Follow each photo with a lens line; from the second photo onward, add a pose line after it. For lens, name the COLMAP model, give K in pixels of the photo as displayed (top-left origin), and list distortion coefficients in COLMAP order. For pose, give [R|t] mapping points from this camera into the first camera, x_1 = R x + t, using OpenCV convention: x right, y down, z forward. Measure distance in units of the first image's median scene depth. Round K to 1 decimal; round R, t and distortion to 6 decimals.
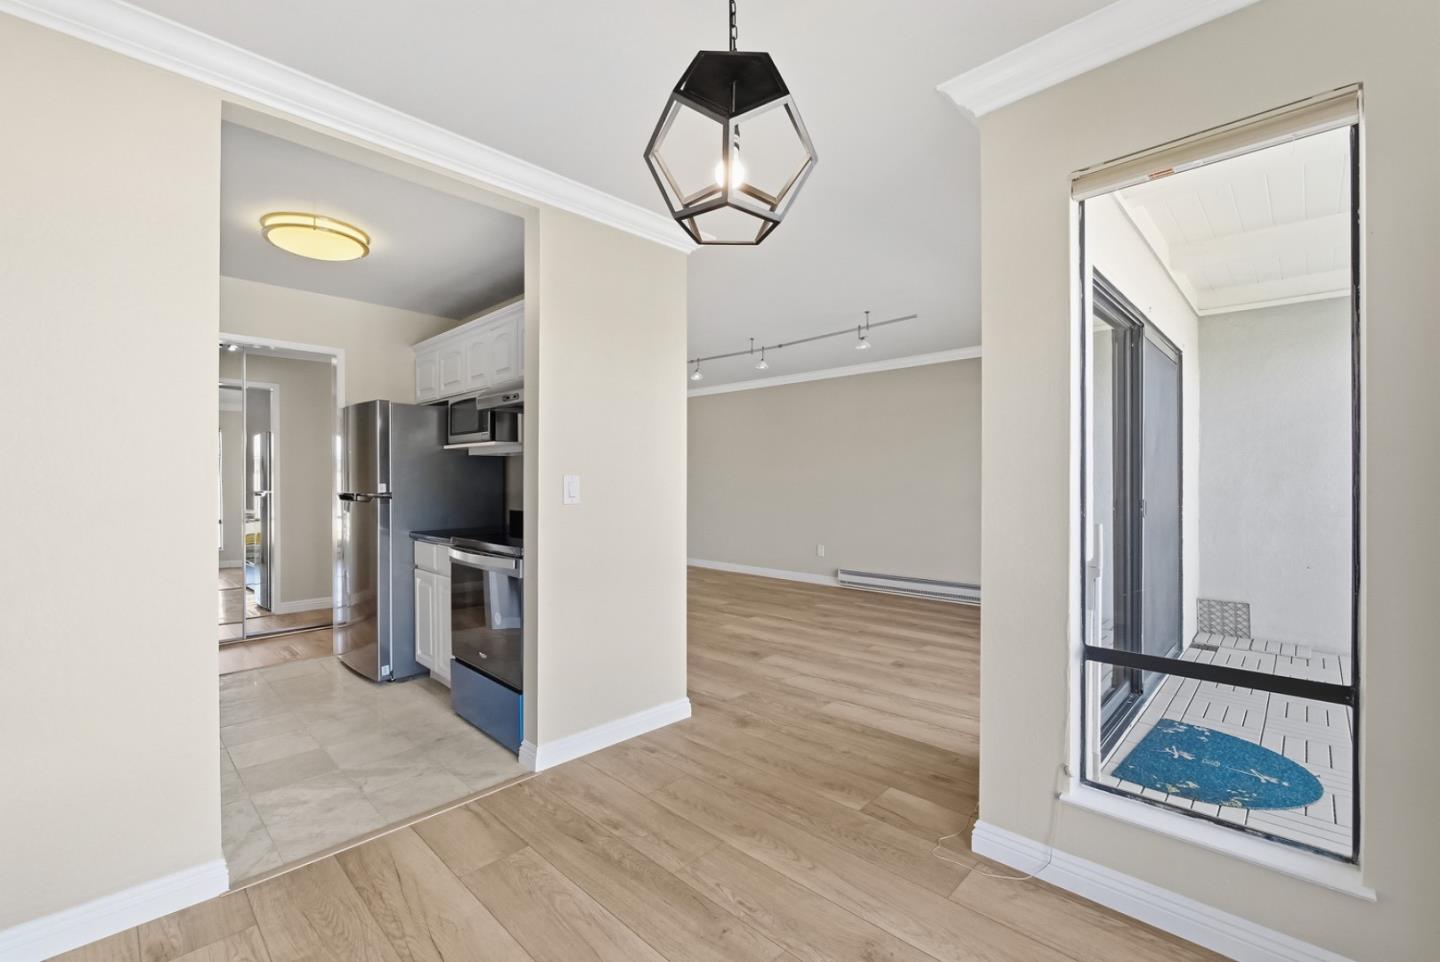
lens RADIAL K [[611.0, 0, 709.7], [0, 611.0, 479.4], [0, 0, 1]] dist [-0.000521, -0.000420]
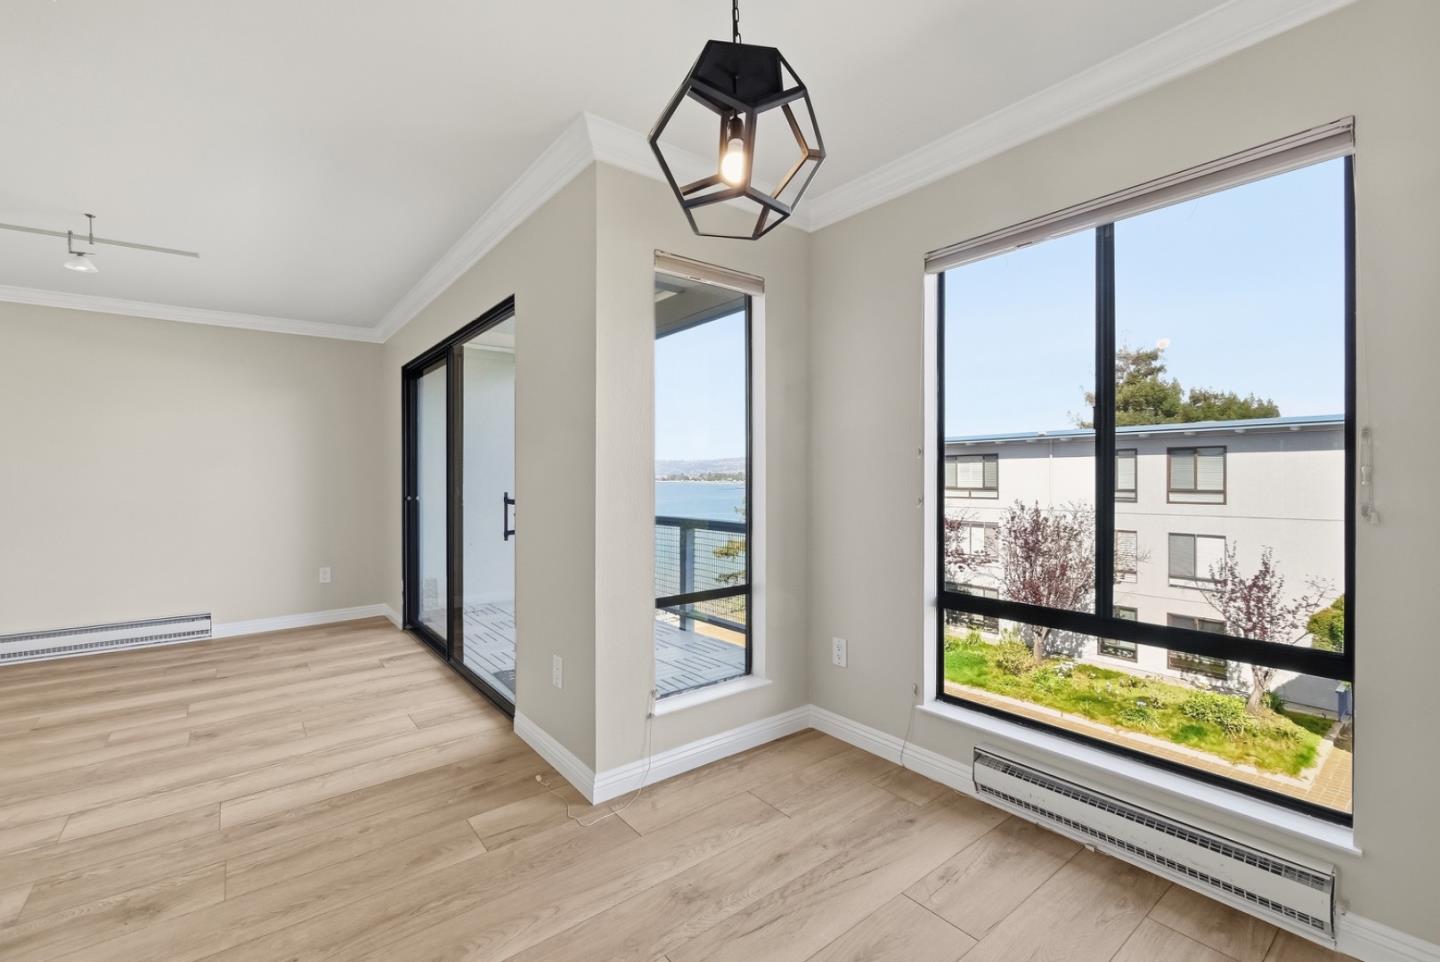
lens RADIAL K [[616.5, 0, 710.2], [0, 616.5, 484.2], [0, 0, 1]] dist [-0.003557, -0.000521]
pose [[0.130114, -0.006728, 0.991476, -0.382730], [0.002482, 0.999976, 0.006460, 0.003887], [-0.991496, 0.001620, 0.130128, 0.363606]]
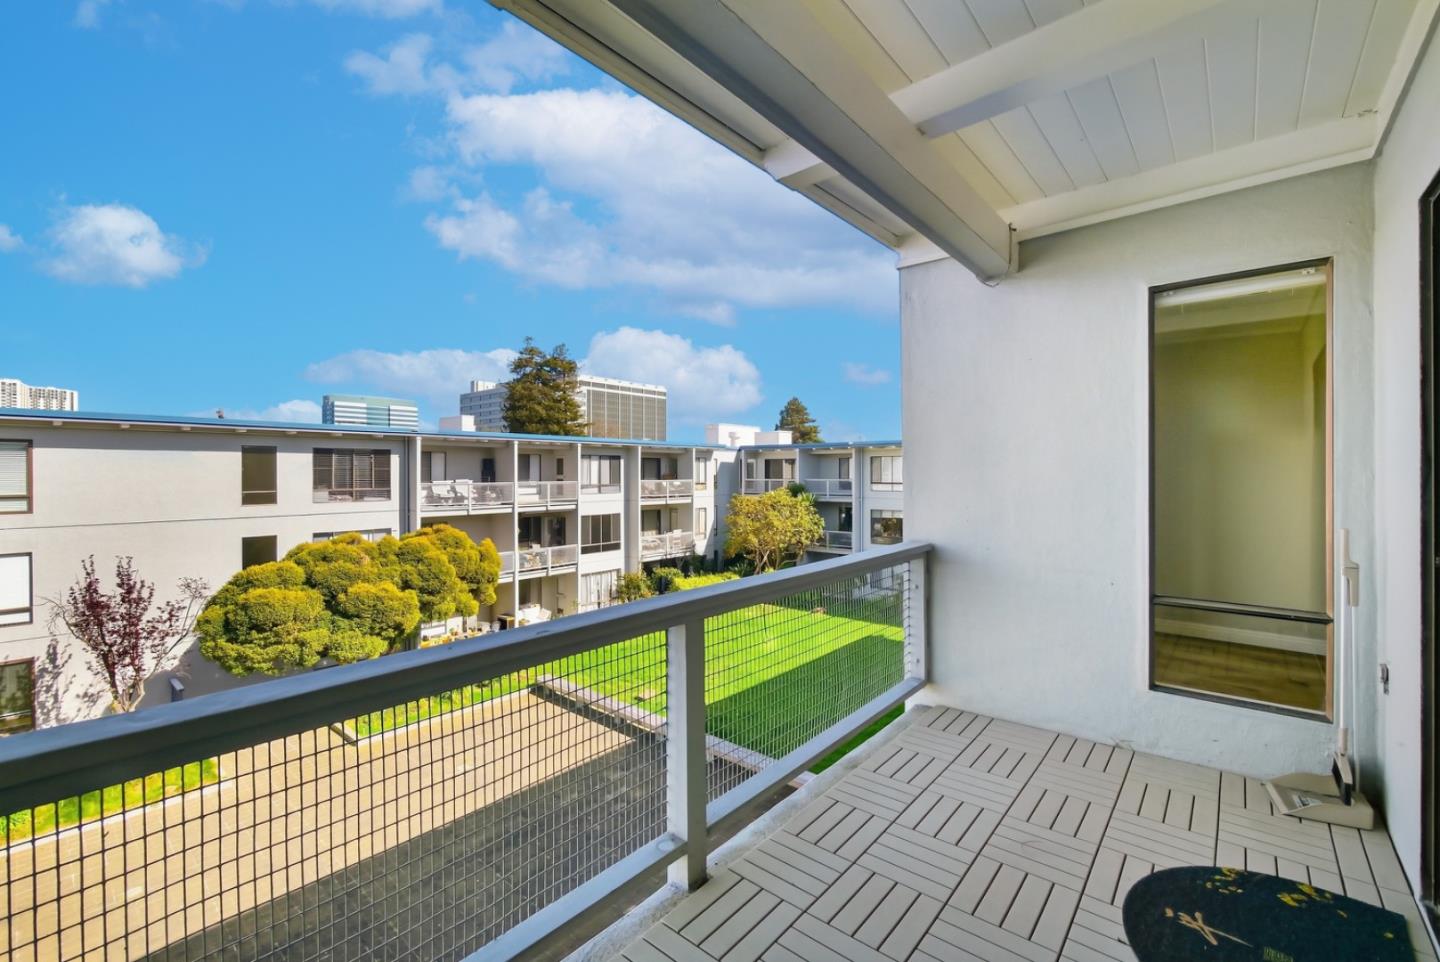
lens RADIAL K [[608.6, 0, 716.5], [0, 608.6, 476.1], [0, 0, 1]] dist [-0.000883, -0.000177]
pose [[-0.997737, 0.005328, -0.067025, 1.076080], [0.005028, 0.999977, 0.004656, -0.022009], [0.067049, 0.004308, -0.997740, 1.185760]]
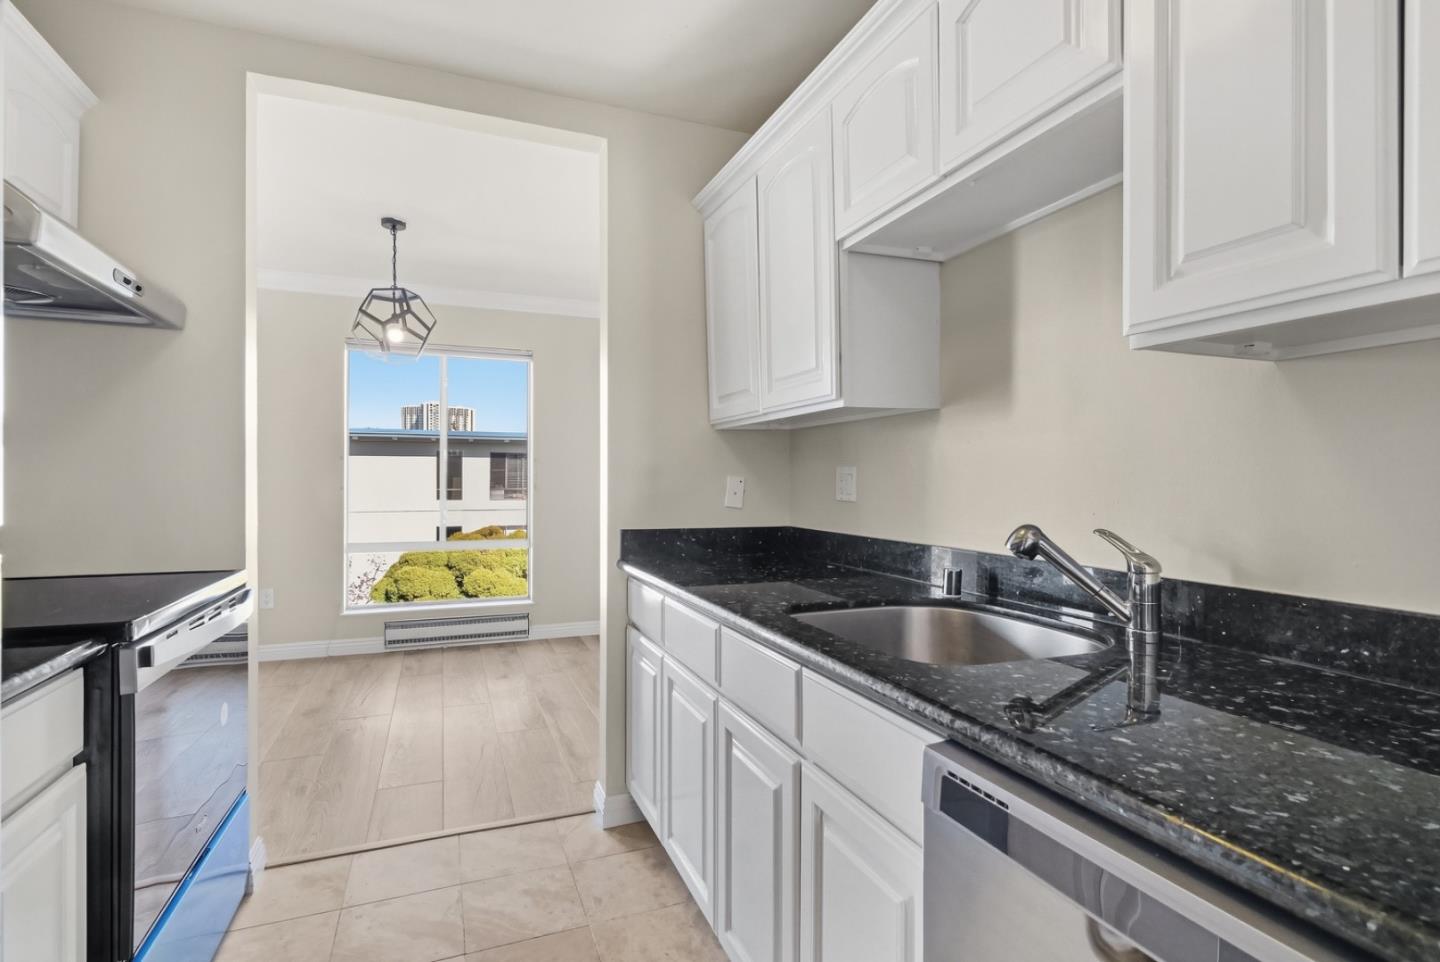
lens RADIAL K [[689.9, 0, 720.0], [0, 689.9, 481.0], [0, 0, 1]] dist [-0.004340, -0.000430]
pose [[-0.918669, 0.000018, 0.395029, -0.822591], [0.001331, 0.999994, 0.003049, 0.011714], [-0.395027, 0.003327, -0.918664, 1.137753]]
